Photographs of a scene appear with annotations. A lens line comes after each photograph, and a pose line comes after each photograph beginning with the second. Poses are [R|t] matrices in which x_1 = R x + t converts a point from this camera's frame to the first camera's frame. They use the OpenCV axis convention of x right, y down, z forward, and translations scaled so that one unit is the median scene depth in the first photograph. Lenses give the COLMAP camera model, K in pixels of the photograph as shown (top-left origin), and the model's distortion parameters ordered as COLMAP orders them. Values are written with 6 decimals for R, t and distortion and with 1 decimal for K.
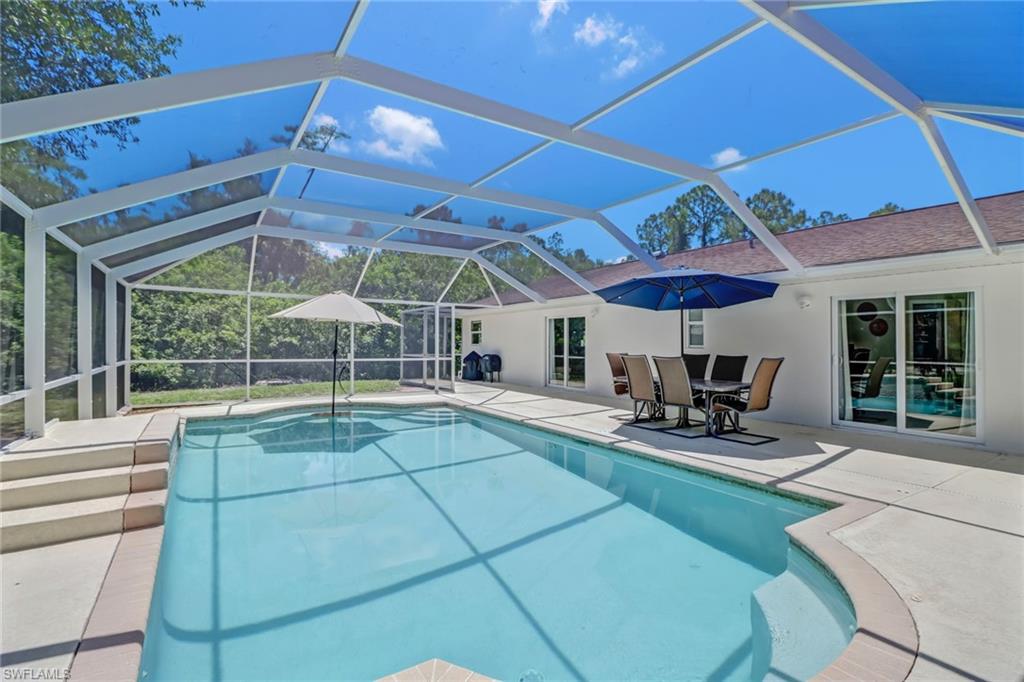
lens RADIAL K [[489.6, 0, 517.1], [0, 489.6, 336.2], [0, 0, 1]] dist [-0.003109, -0.009117]
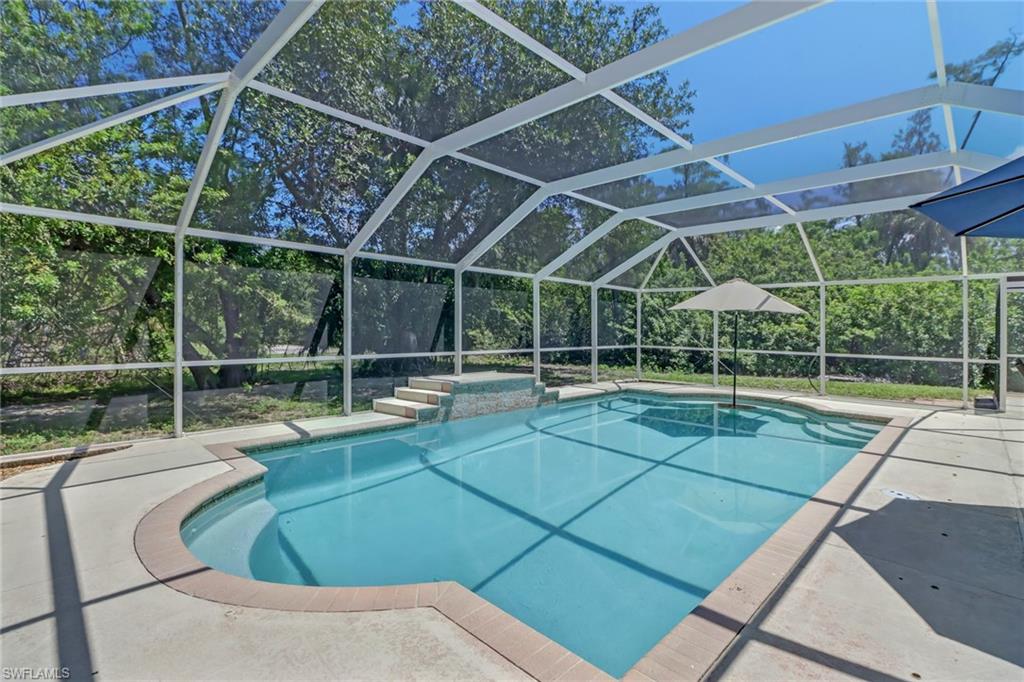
lens RADIAL K [[489.6, 0, 515.6], [0, 489.6, 340.4], [0, 0, 1]] dist [-0.003109, -0.009117]
pose [[0.208496, 0.015621, -0.977898, 0.522943], [0.001176, 0.999868, 0.016223, 0.011126], [0.978023, -0.004533, 0.208450, 0.388580]]
